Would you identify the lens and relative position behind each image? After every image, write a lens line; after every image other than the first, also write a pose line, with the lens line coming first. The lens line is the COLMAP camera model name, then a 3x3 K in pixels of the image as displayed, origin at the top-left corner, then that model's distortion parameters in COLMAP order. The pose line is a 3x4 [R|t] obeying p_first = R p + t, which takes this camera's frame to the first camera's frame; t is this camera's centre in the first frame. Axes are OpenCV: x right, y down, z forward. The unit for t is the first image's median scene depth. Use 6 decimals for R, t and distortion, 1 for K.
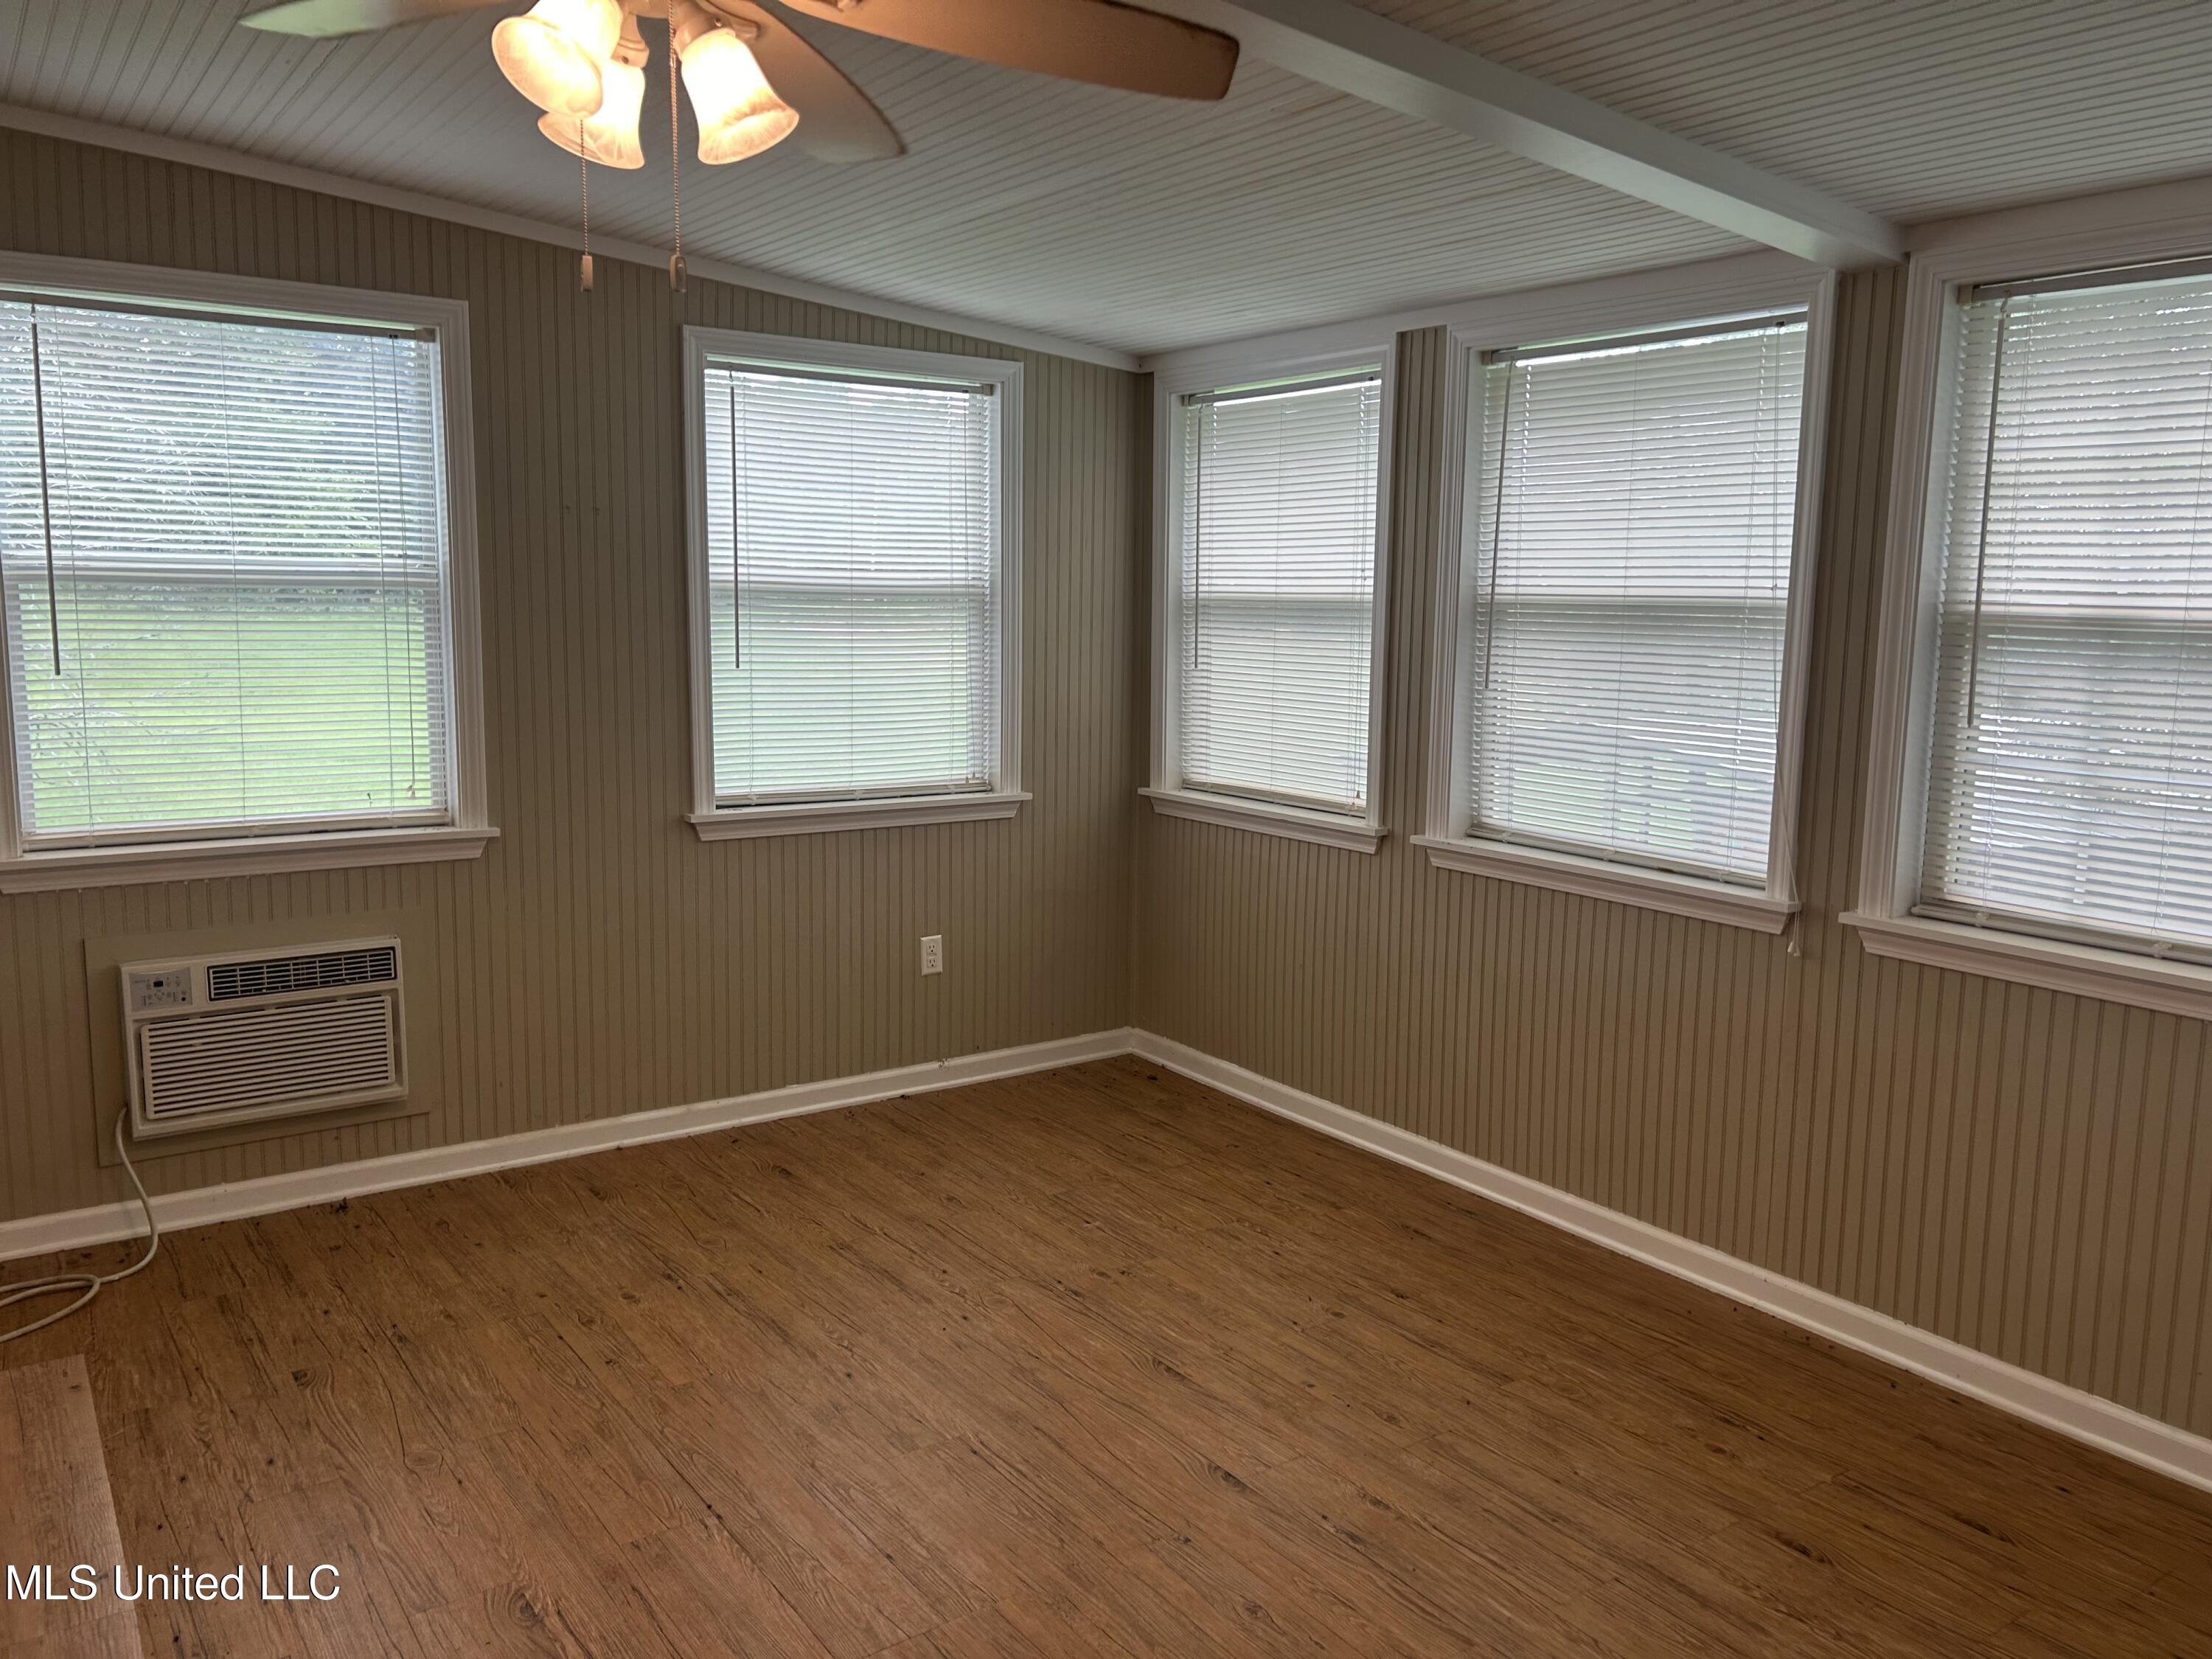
lens RADIAL K [[1653.7, 0, 1106.0], [0, 1653.7, 829.5], [0, 0, 1]] dist [0.003300, 0.001062]
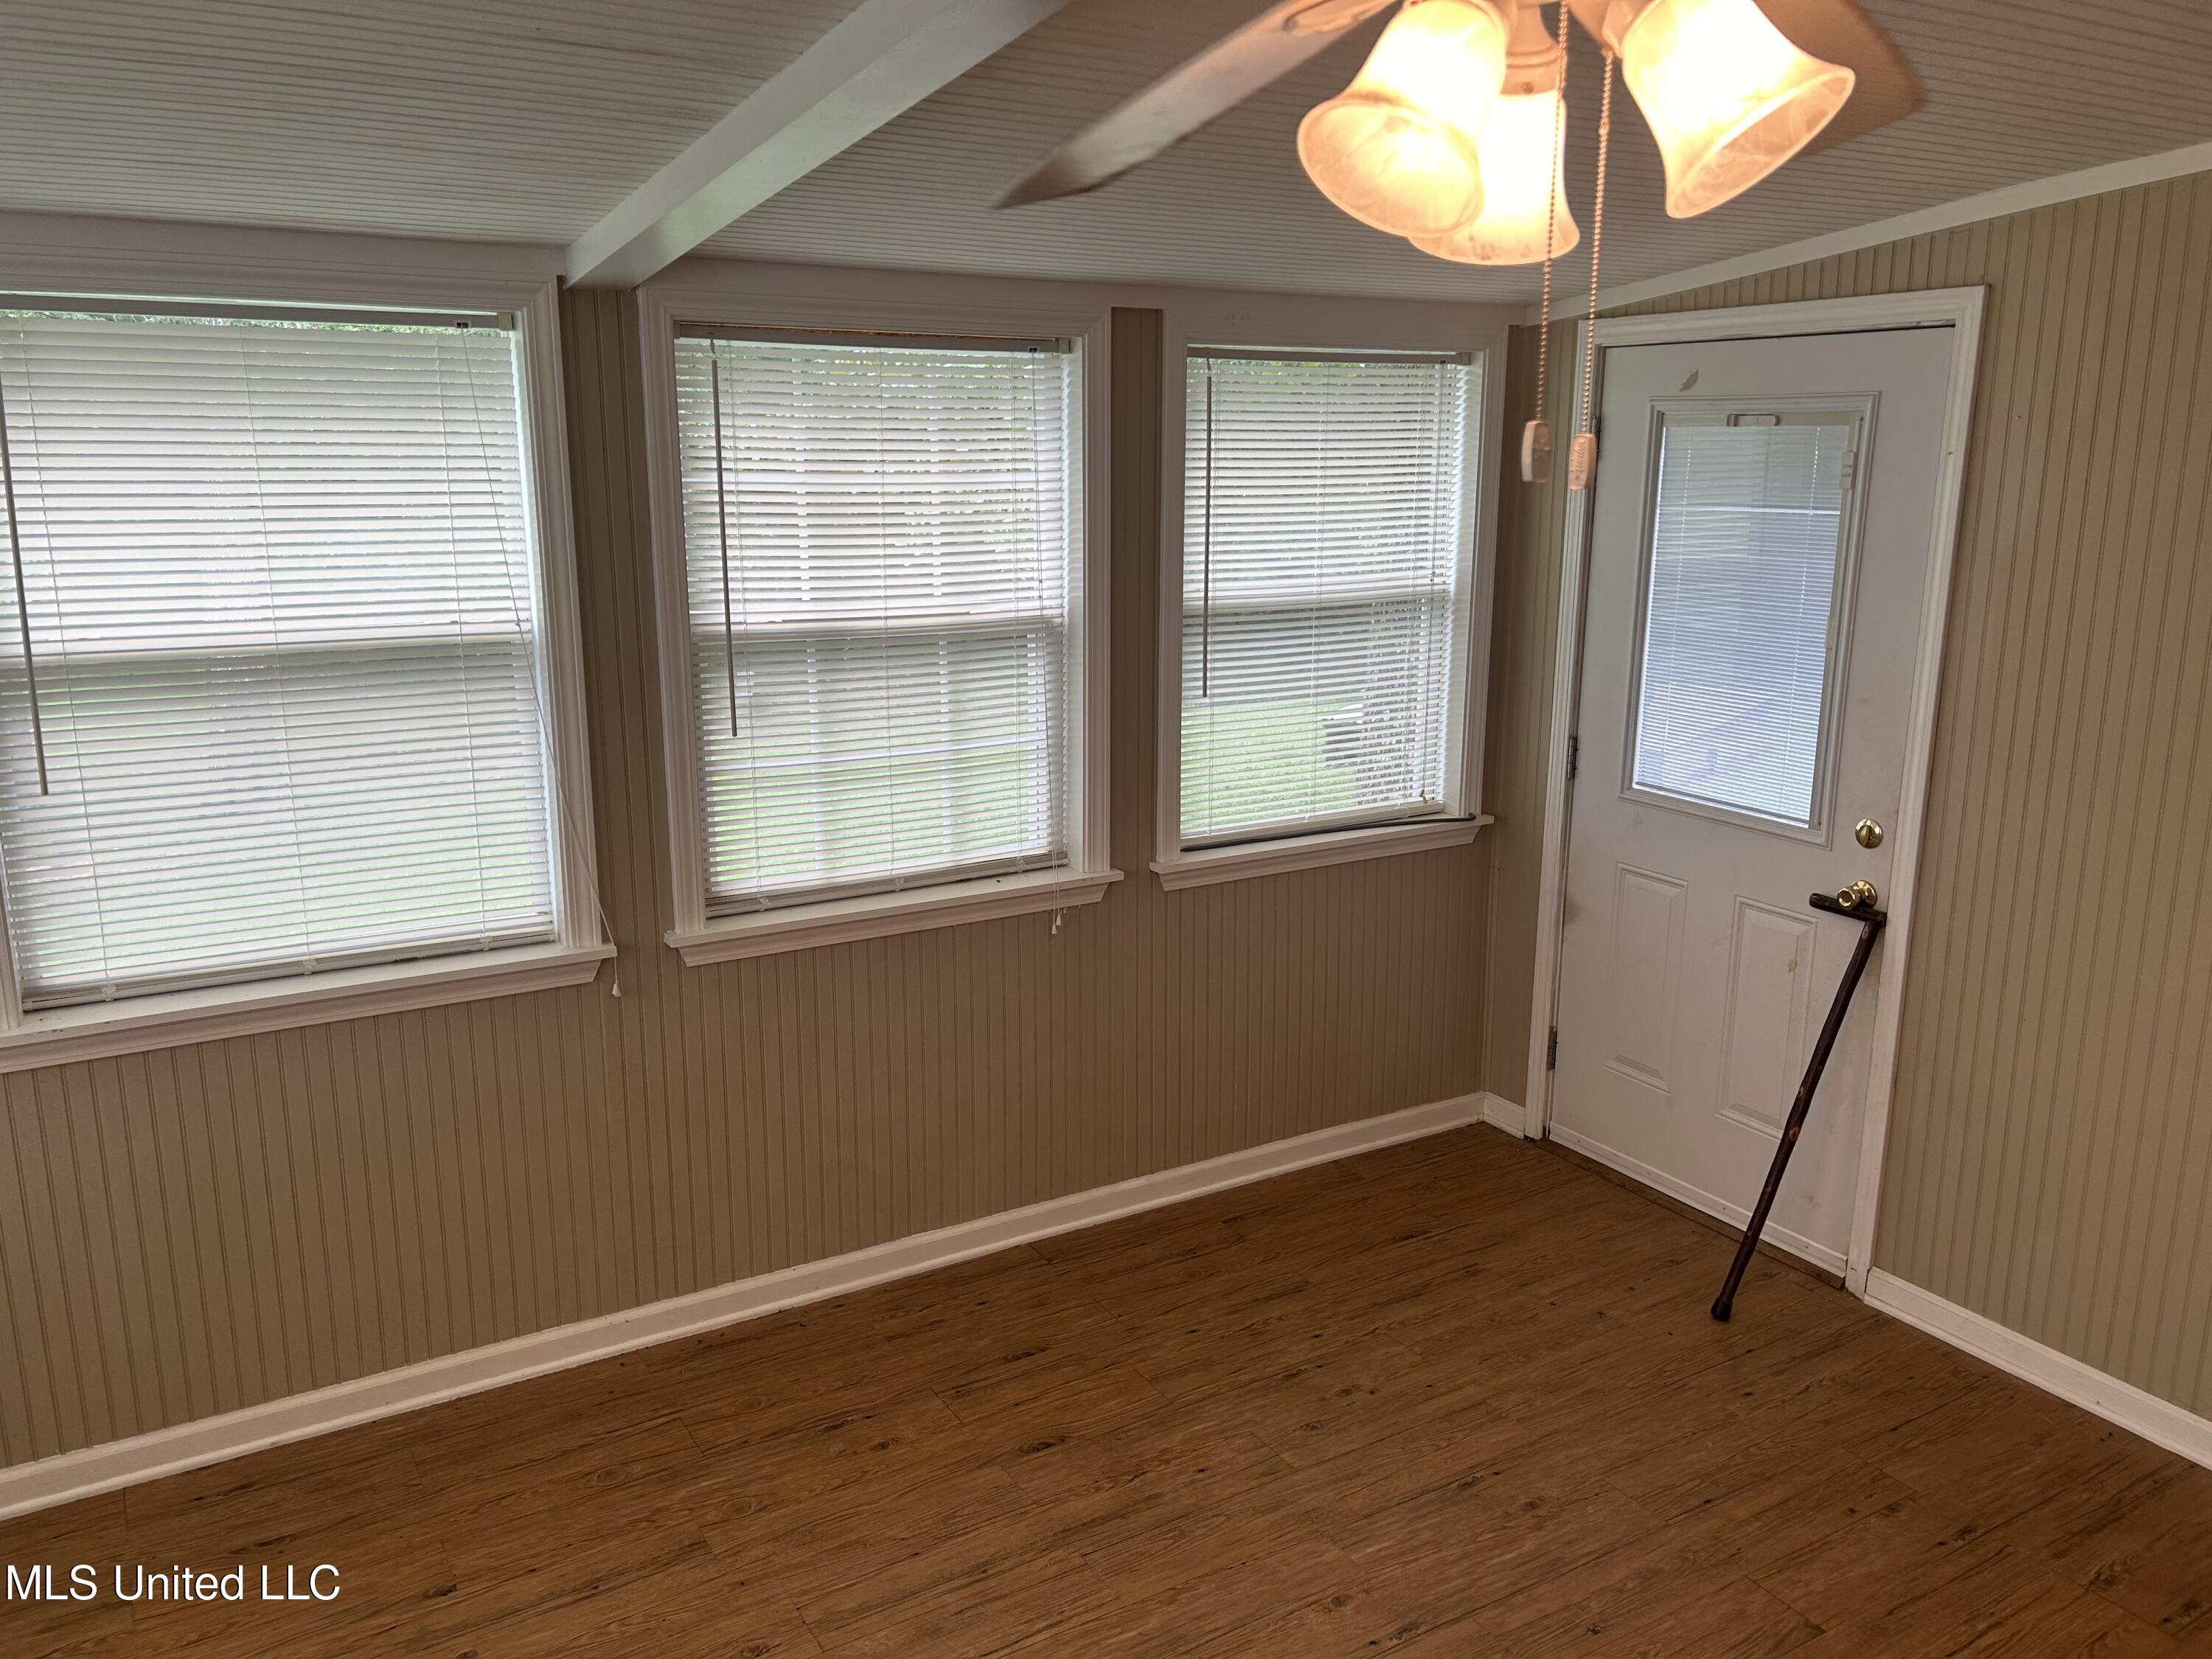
lens RADIAL K [[1653.7, 0, 1106.0], [0, 1653.7, 829.5], [0, 0, 1]] dist [0.003300, 0.001062]
pose [[0.064548, -0.228774, 0.971337, -0.515361], [0.145058, 0.965180, 0.217685, -0.199127], [-0.987315, 0.126849, 0.095485, 0.647720]]
